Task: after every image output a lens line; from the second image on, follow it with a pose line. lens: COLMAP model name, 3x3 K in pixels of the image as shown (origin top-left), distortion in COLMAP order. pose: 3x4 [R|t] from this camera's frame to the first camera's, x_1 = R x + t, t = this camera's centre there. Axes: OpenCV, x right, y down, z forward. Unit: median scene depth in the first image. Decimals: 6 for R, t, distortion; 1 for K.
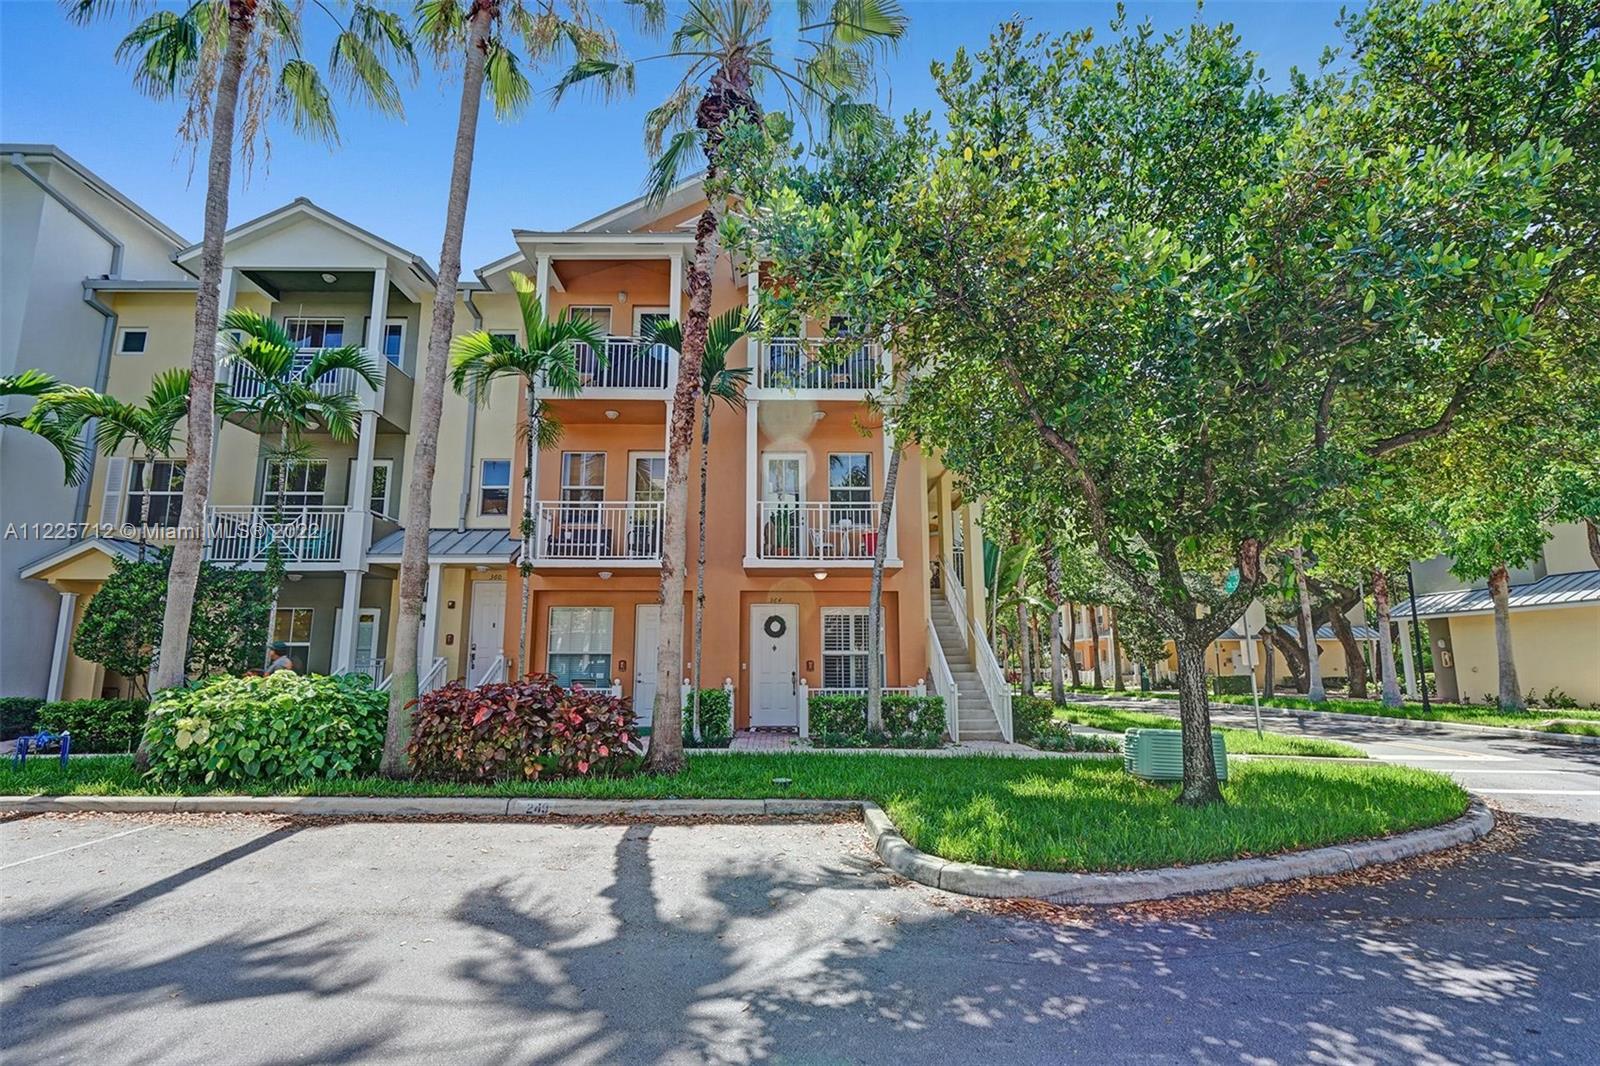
lens RADIAL K [[745.7, 0, 800.0], [0, 745.7, 533.0], [0, 0, 1]] dist [-0.004461, 0.000512]
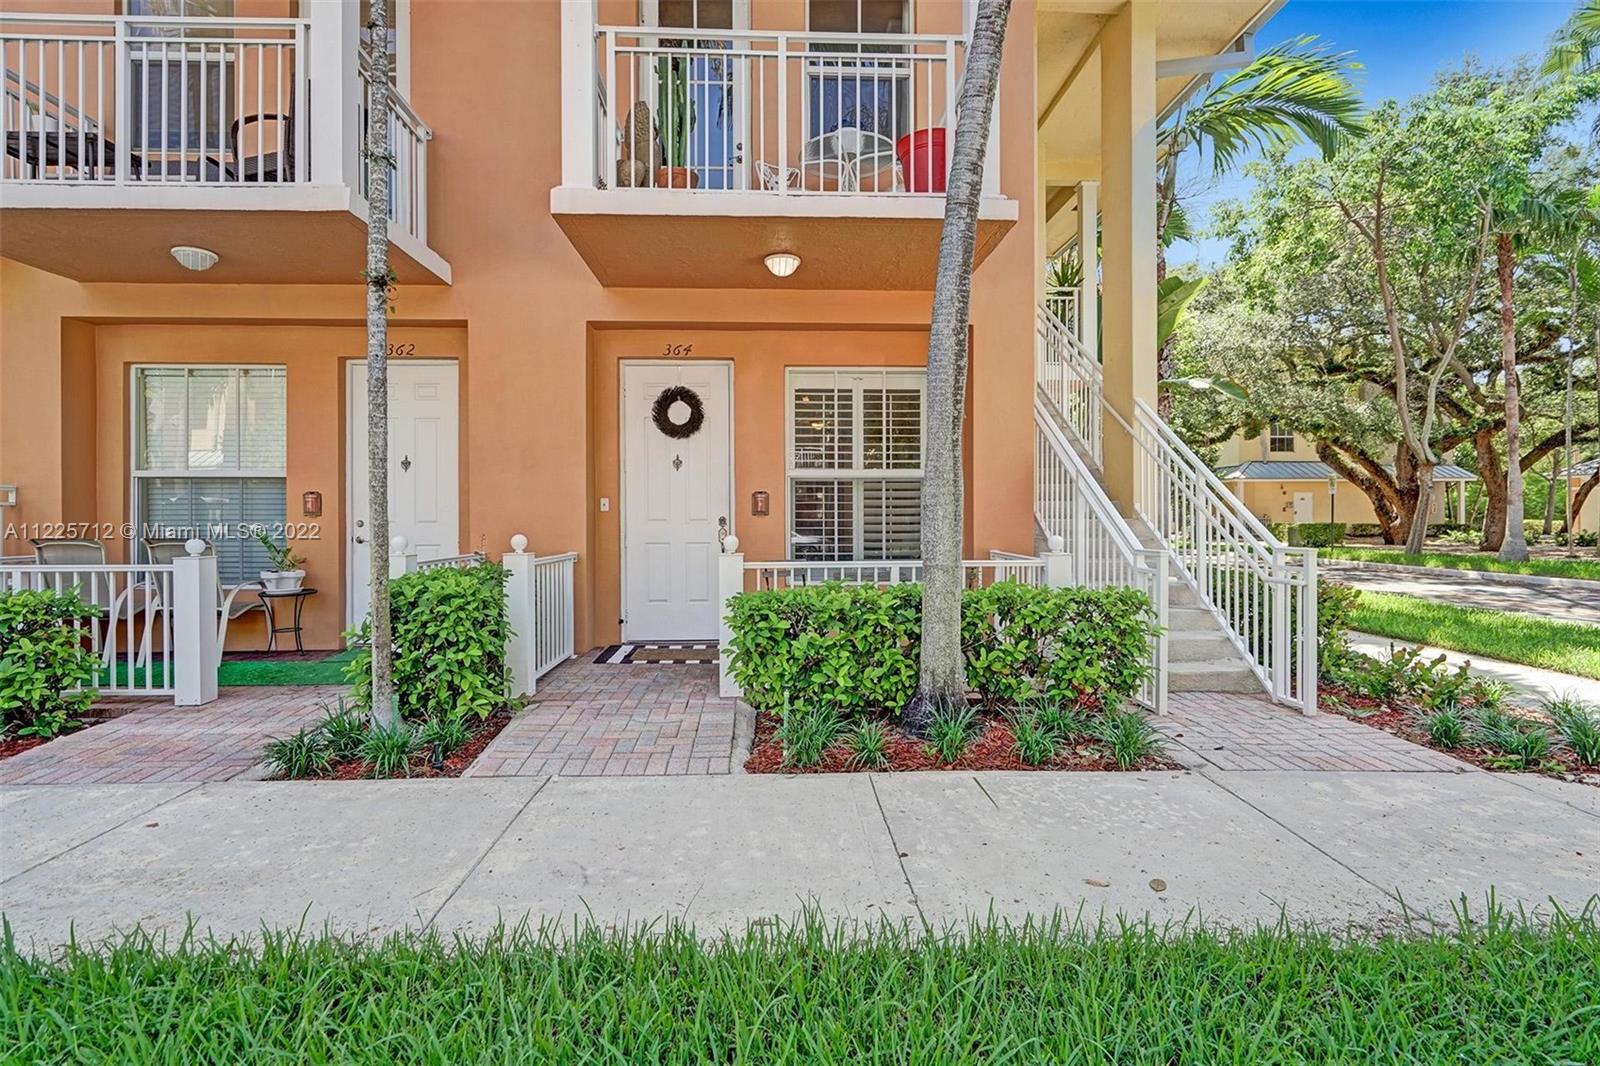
lens RADIAL K [[745.7, 0, 800.0], [0, 745.7, 533.0], [0, 0, 1]] dist [-0.004461, 0.000512]
pose [[0.999741, -0.000065, 0.022739, 0.026296], [-0.004570, 0.979022, 0.203706, 0.105837], [-0.022275, -0.203757, 0.978768, 0.569363]]
